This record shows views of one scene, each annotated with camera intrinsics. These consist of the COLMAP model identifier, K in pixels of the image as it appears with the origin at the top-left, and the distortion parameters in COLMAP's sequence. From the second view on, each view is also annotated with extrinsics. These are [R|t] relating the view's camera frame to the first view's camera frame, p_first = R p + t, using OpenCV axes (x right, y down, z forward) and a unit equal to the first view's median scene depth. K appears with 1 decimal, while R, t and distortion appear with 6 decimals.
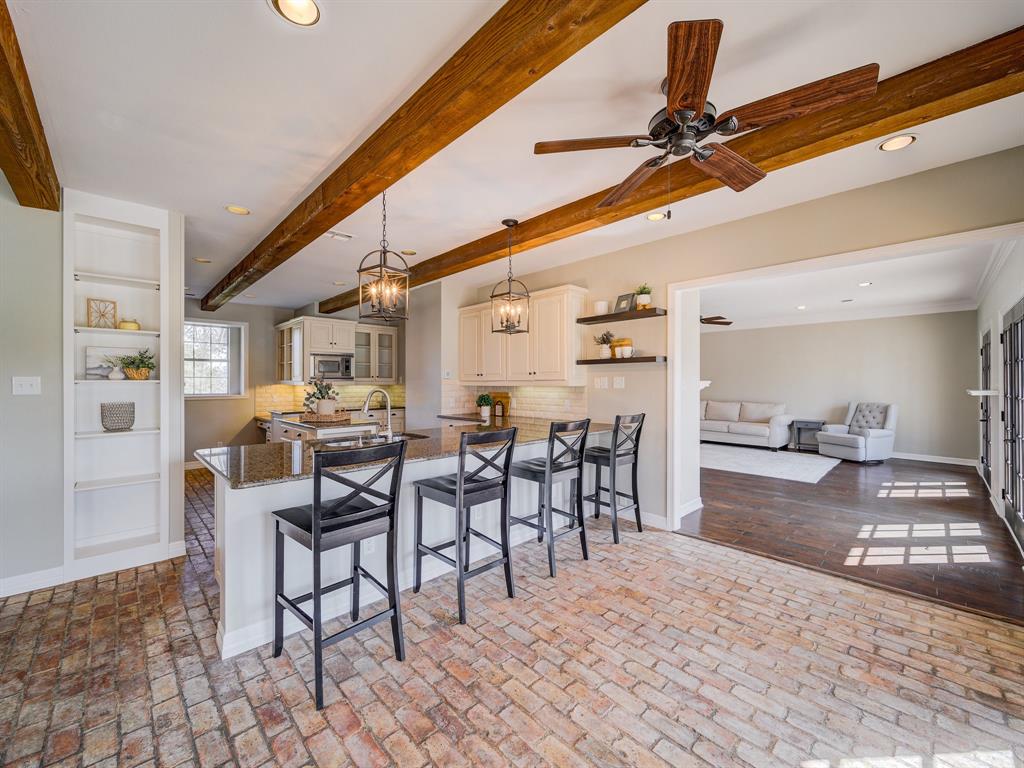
lens RADIAL K [[407.3, 0, 501.4], [0, 407.3, 385.7], [0, 0, 1]] dist [0.007006, -0.000369]
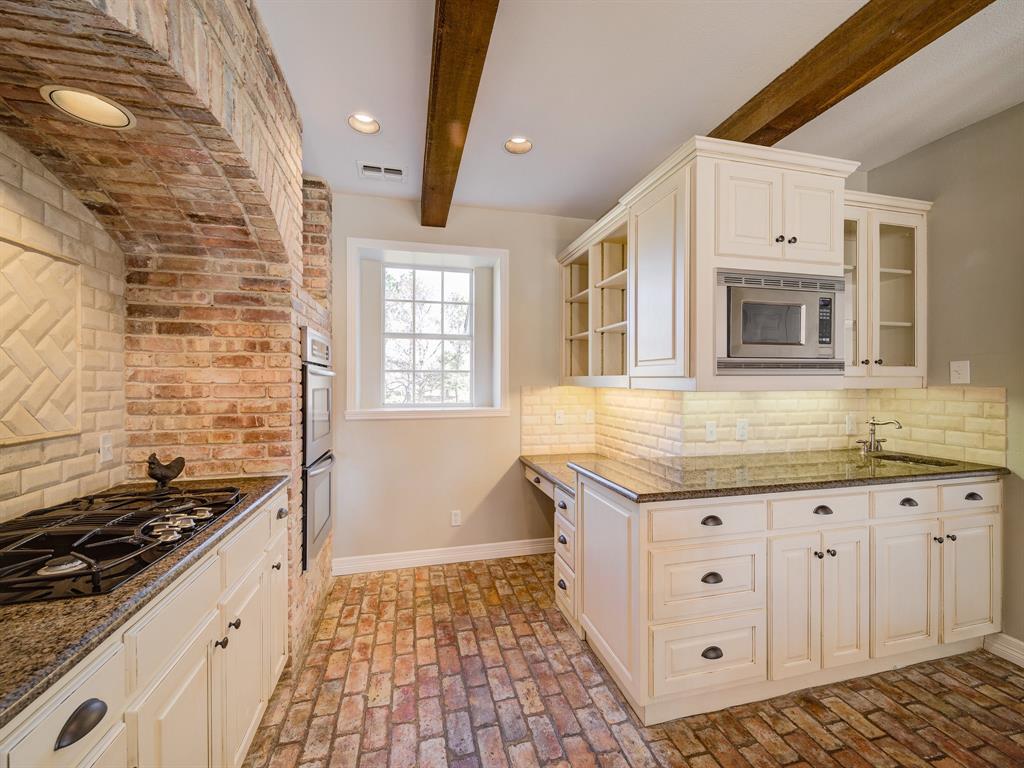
lens RADIAL K [[407.3, 0, 513.6], [0, 407.3, 381.4], [0, 0, 1]] dist [0.007006, -0.000369]
pose [[0.882437, -0.001756, -0.470427, -0.789650], [0.001542, 0.999998, -0.000841, -0.014563], [0.470428, 0.000017, 0.882438, 1.183608]]
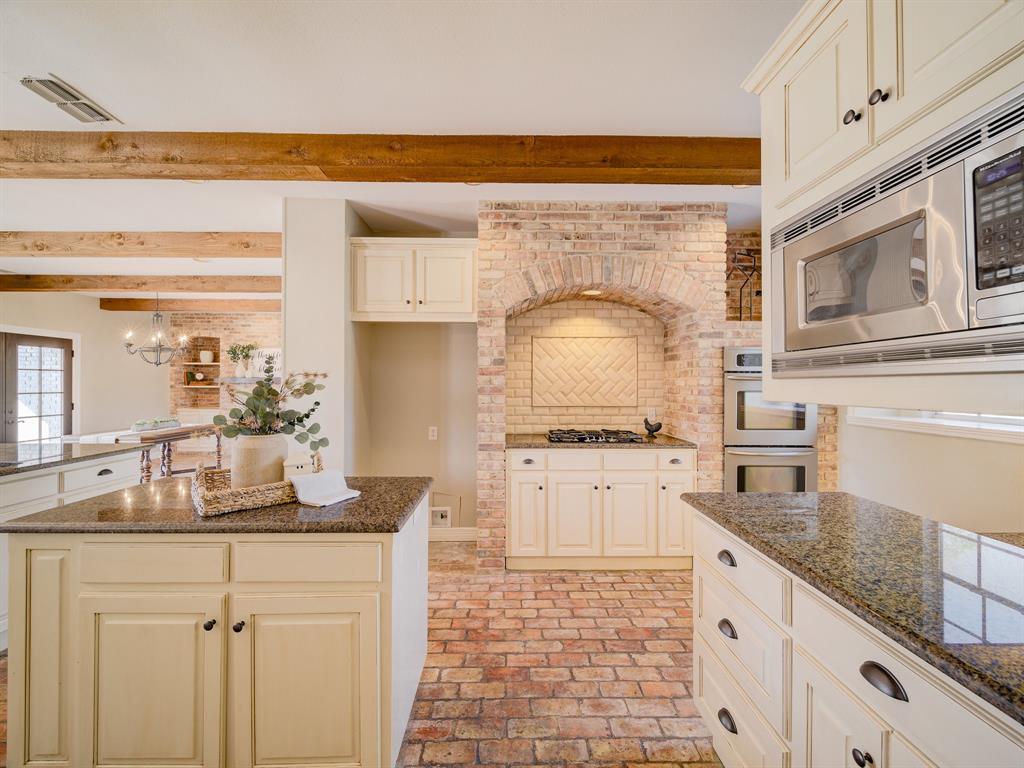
lens RADIAL K [[407.3, 0, 494.1], [0, 407.3, 382.4], [0, 0, 1]] dist [0.007006, -0.000369]
pose [[-0.682091, -0.005296, -0.731248, -0.391385], [-0.003530, 0.999986, -0.003950, -0.016852], [0.731258, -0.000113, -0.682101, 1.786257]]
